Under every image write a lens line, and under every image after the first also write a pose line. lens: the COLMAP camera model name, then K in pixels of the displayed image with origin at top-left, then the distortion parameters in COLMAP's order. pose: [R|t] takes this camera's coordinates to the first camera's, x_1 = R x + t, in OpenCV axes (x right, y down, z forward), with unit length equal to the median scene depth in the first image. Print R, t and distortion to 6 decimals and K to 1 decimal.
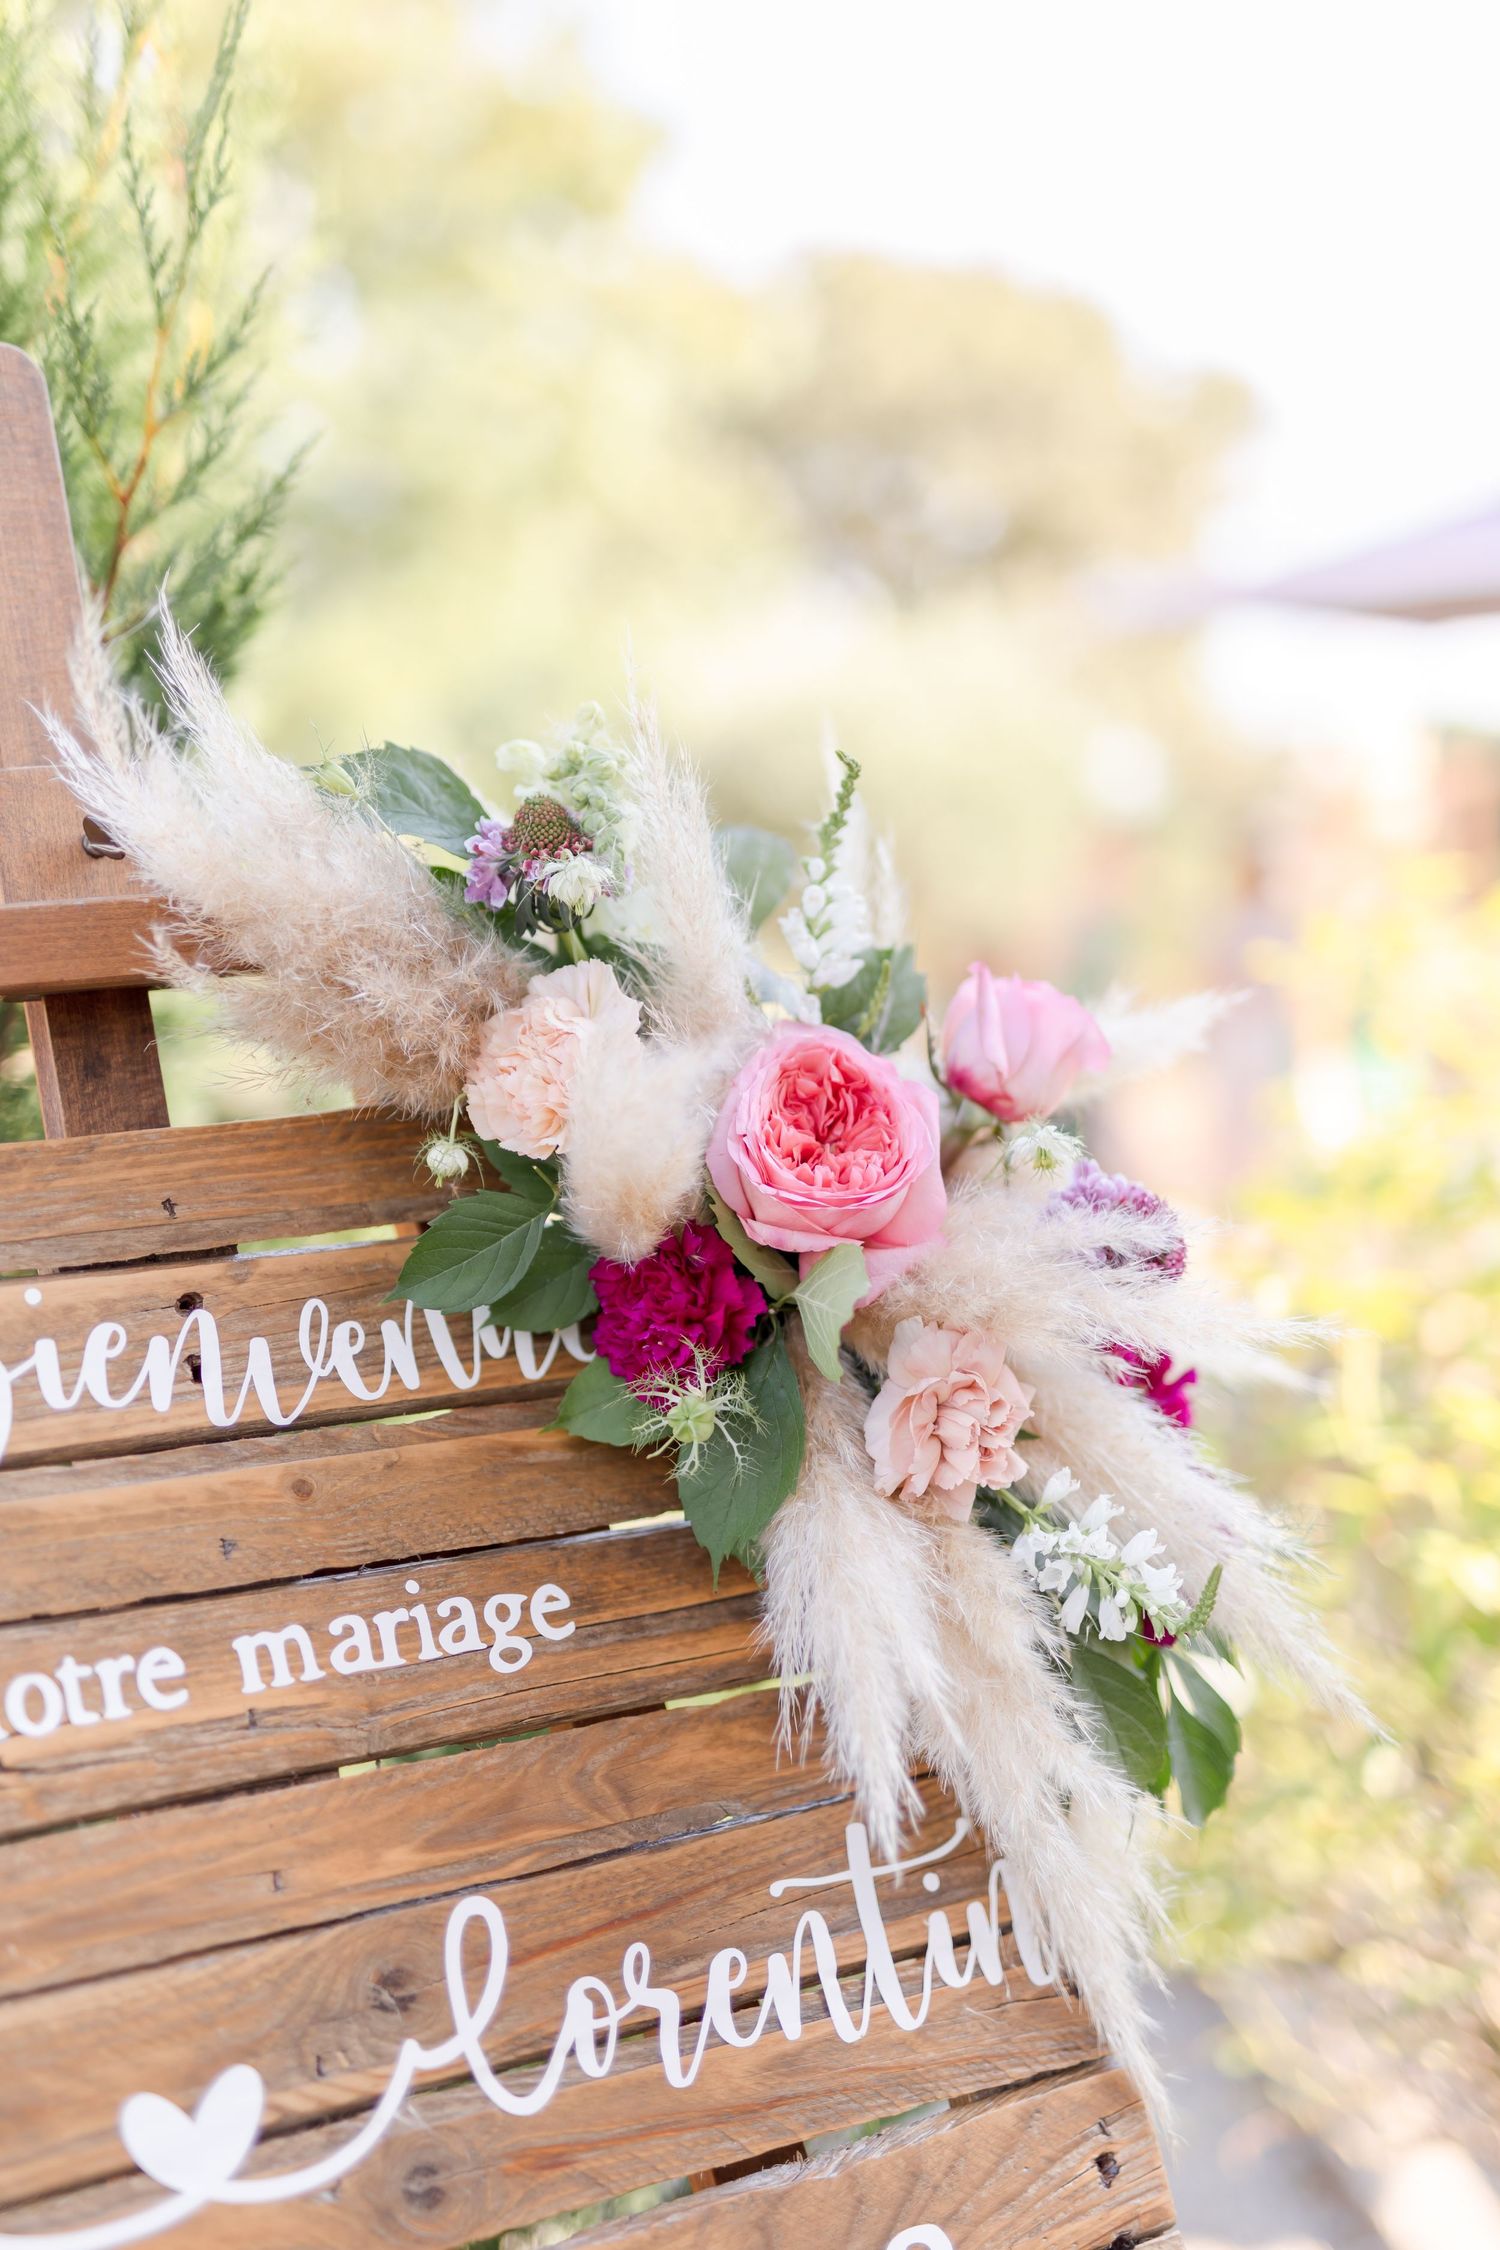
lens RADIAL K [[3205.2, 0, 750.0], [0, 3205.2, 1125.0], [0, 0, 1]] dist [-0.000679, 0.000170]
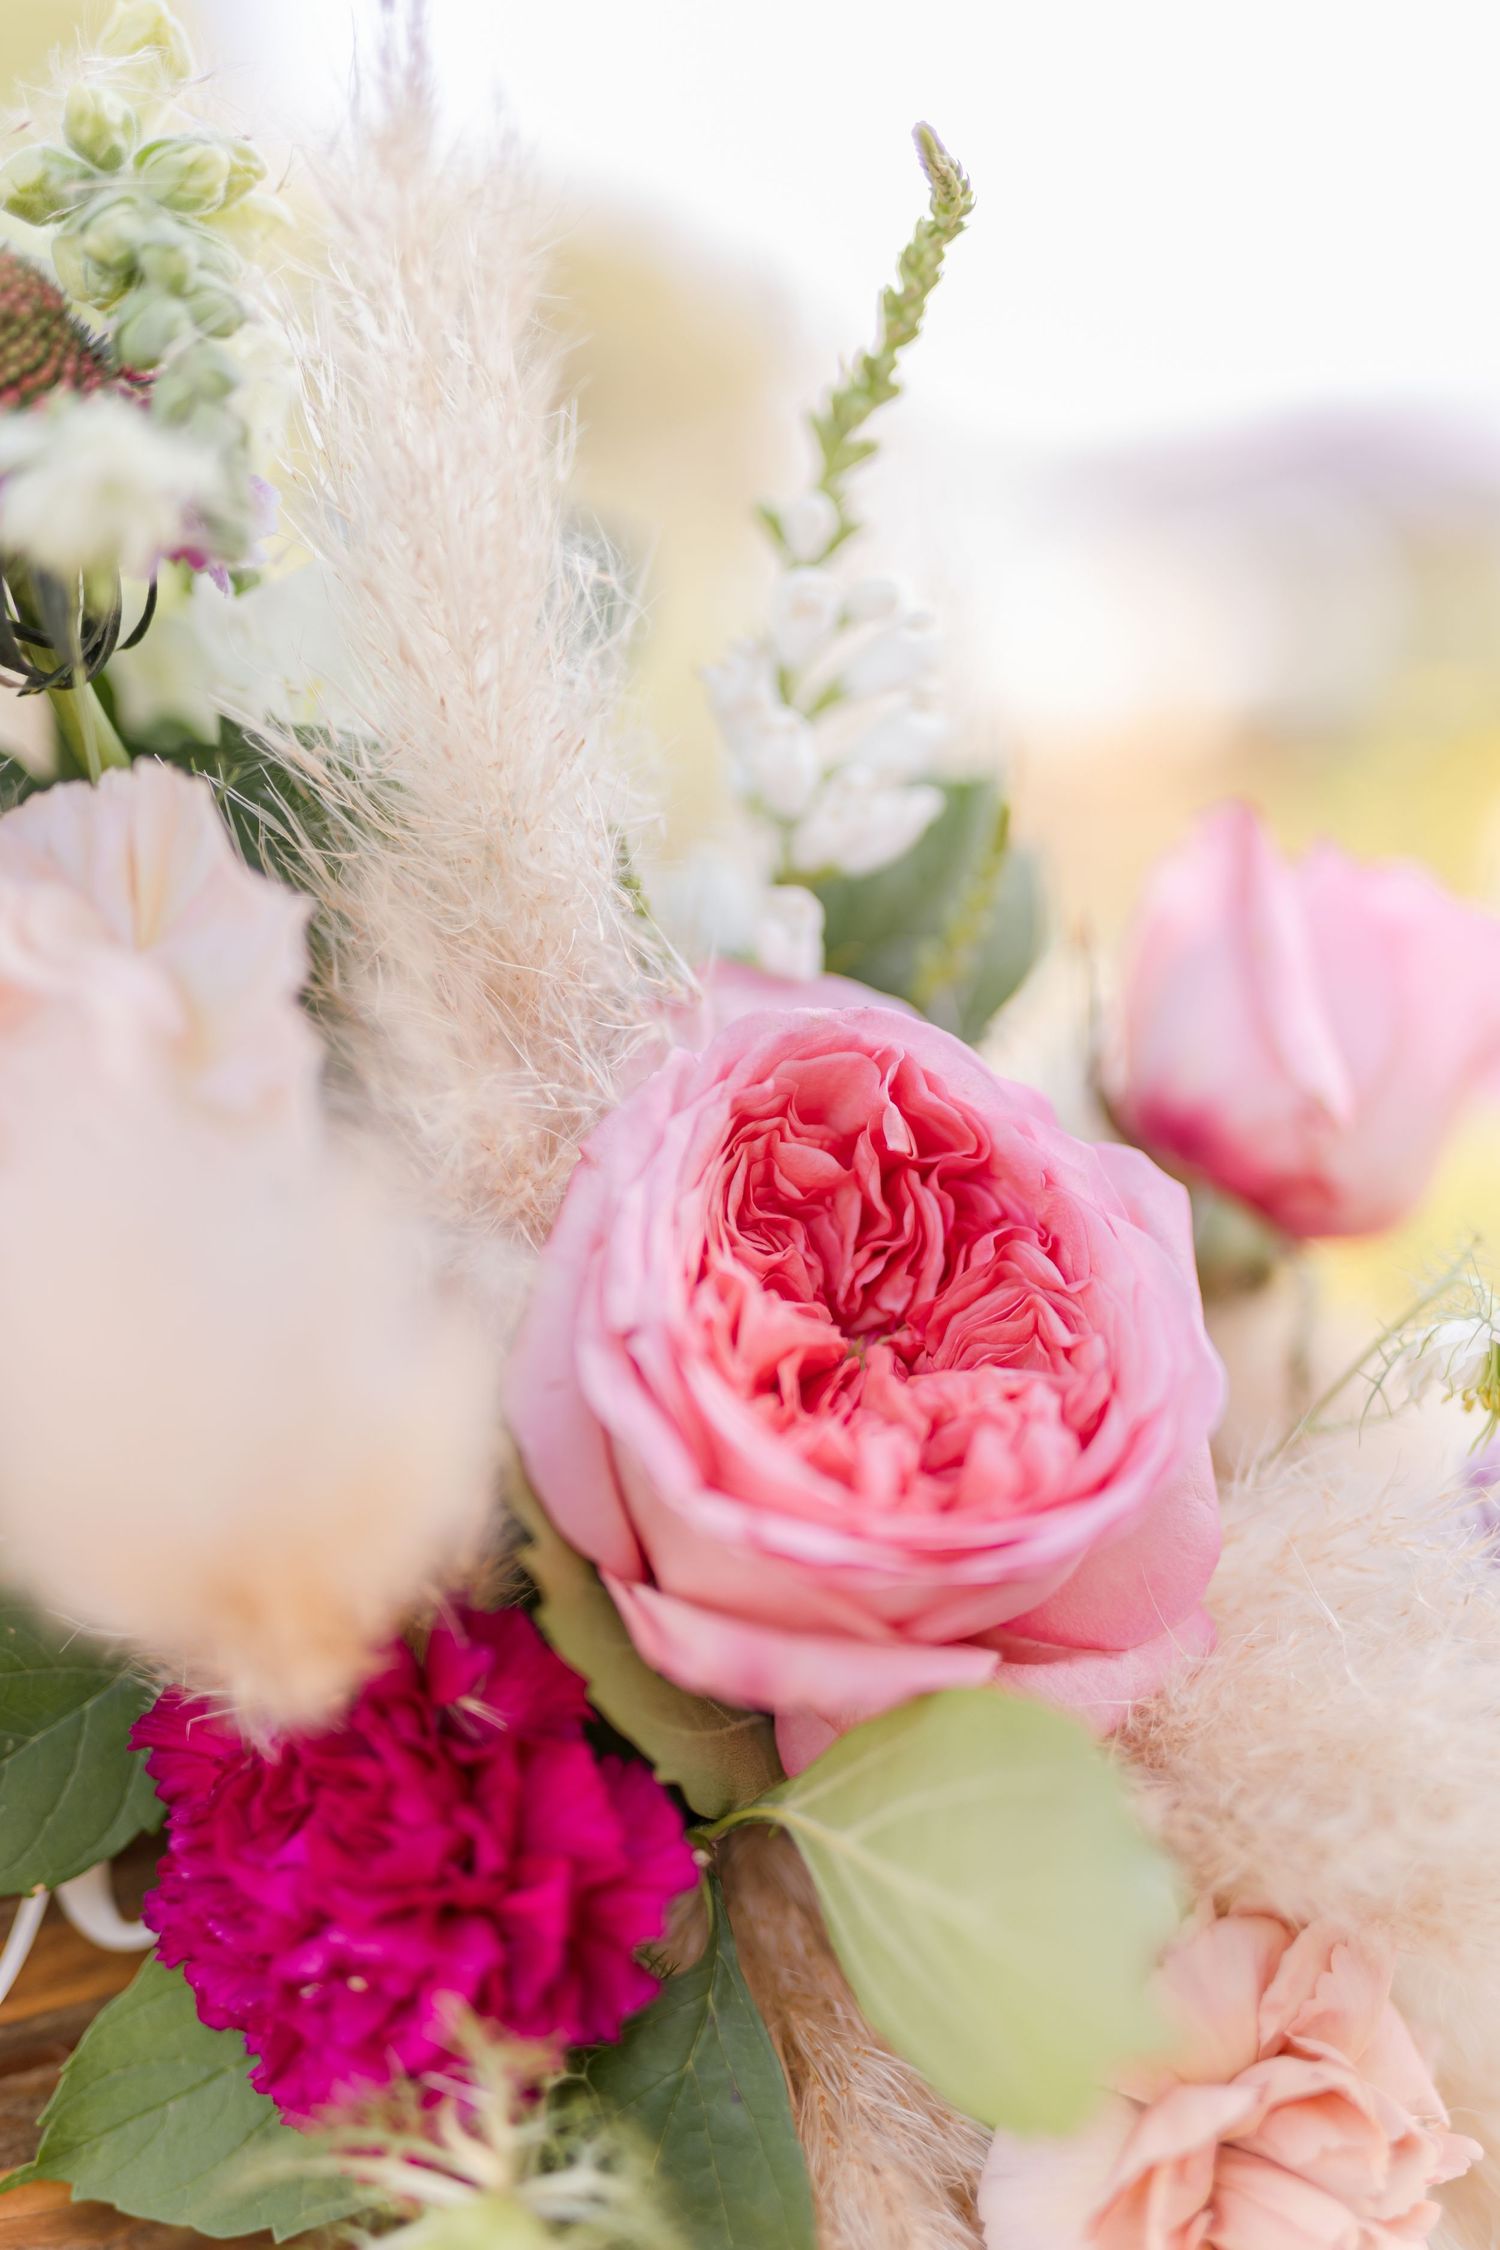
lens RADIAL K [[4311.3, 0, 750.0], [0, 4311.3, 1125.0], [0, 0, 1]] dist [0.008106, -0.040037]
pose [[0.996550, 0.005247, 0.082833, -0.024724], [-0.005460, 0.999982, 0.002355, -0.017281], [-0.082819, -0.002799, 0.996561, 0.565757]]
